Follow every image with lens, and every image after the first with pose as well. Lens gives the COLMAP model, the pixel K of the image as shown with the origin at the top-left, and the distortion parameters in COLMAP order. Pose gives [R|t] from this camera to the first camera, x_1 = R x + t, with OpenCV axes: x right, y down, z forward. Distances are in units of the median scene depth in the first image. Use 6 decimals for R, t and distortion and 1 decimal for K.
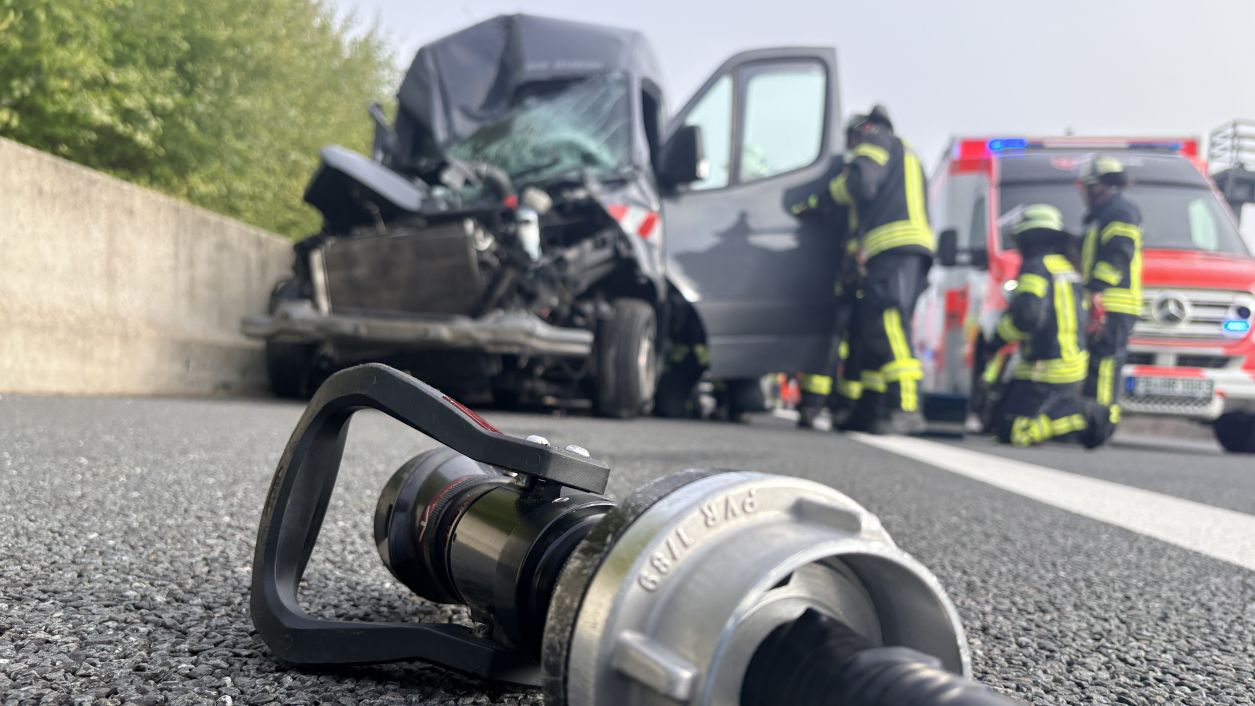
lens RADIAL K [[957.1, 0, 622.4], [0, 957.1, 355.5], [0, 0, 1]] dist [0.059168, -0.068627]
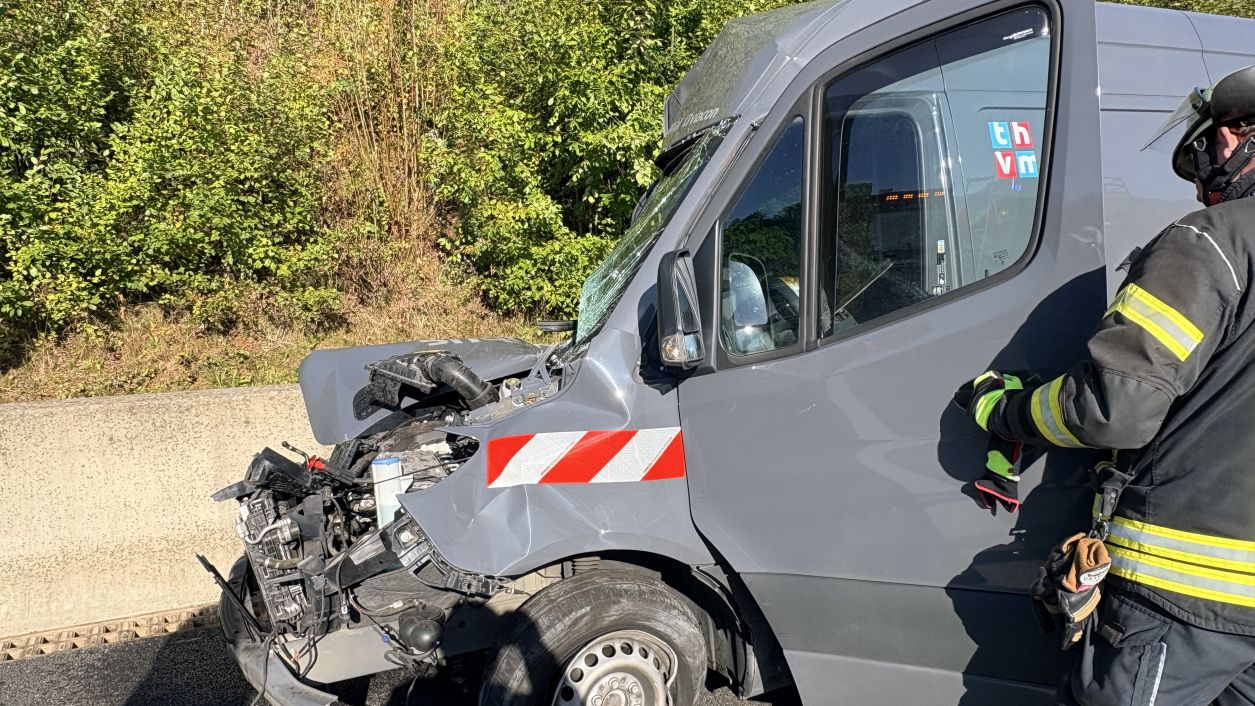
lens RADIAL K [[913.6, 0, 603.7], [0, 913.6, 347.1], [0, 0, 1]] dist [-0.017951, -0.016930]
pose [[0.558694, -0.001035, -0.829373, 0.358117], [0.089482, 0.994237, 0.059038, -0.176191], [0.824533, -0.107198, 0.555567, 0.549102]]
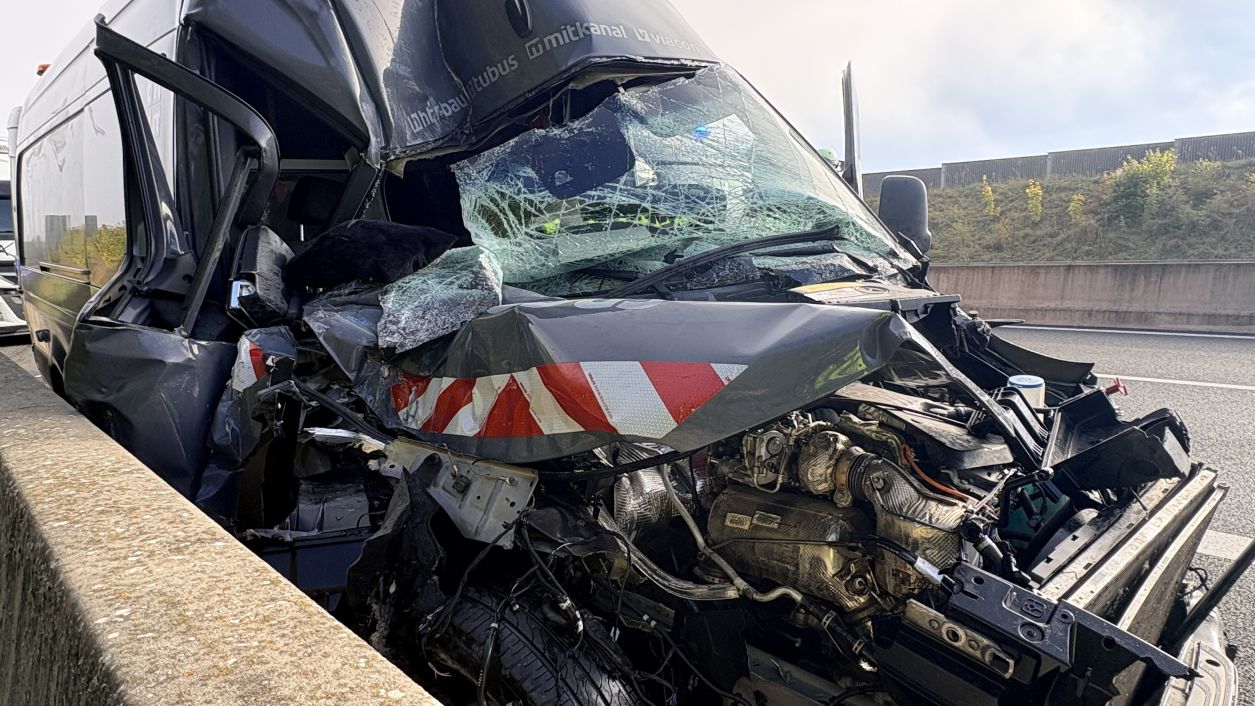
lens RADIAL K [[713.0, 0, 614.1], [0, 713.0, 351.7], [0, 0, 1]] dist [-0.009893, 0.013365]
pose [[0.605967, -0.199825, 0.769983, -0.402266], [0.048478, 0.975413, 0.214986, -0.188810], [-0.794011, -0.092947, 0.600756, 0.664789]]
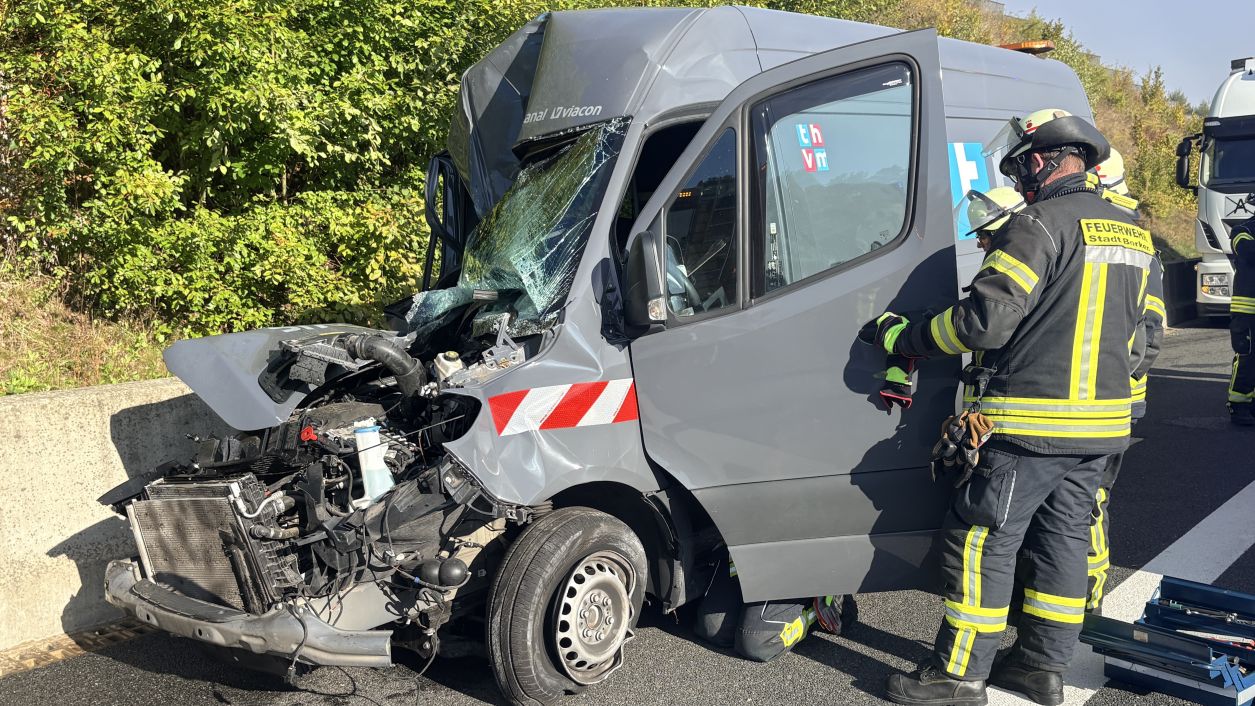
lens RADIAL K [[1231.4, 0, 629.5], [0, 1231.4, 358.7], [0, 0, 1]] dist [0.054236, 0.000000]
pose [[0.860972, -0.039433, -0.507121, 0.375555], [0.103476, 0.989721, 0.098720, -0.190106], [0.498016, -0.137471, 0.856202, 0.225993]]
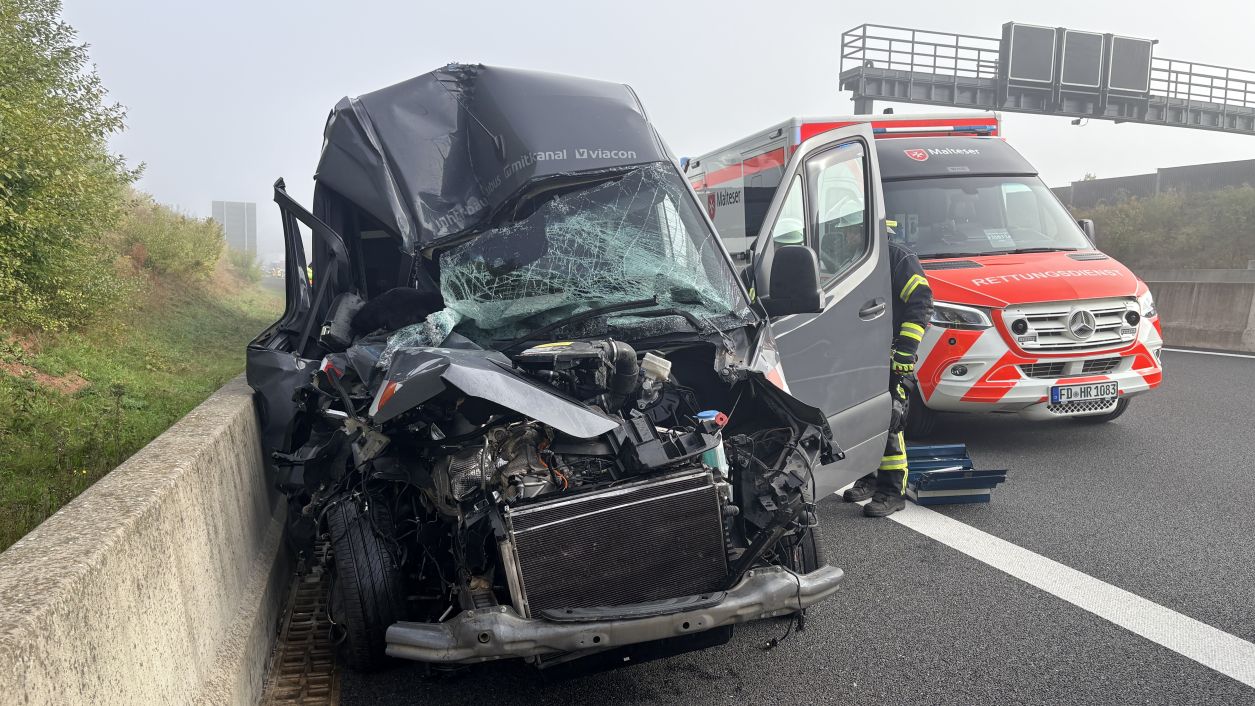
lens RADIAL K [[957.1, 0, 631.2], [0, 957.1, 347.8], [0, 0, 1]] dist [0.059168, -0.068627]
pose [[0.913304, -0.143156, 0.381290, -0.324505], [0.092482, 0.984630, 0.148160, -0.232138], [-0.396639, -0.100053, 0.912506, 0.205972]]
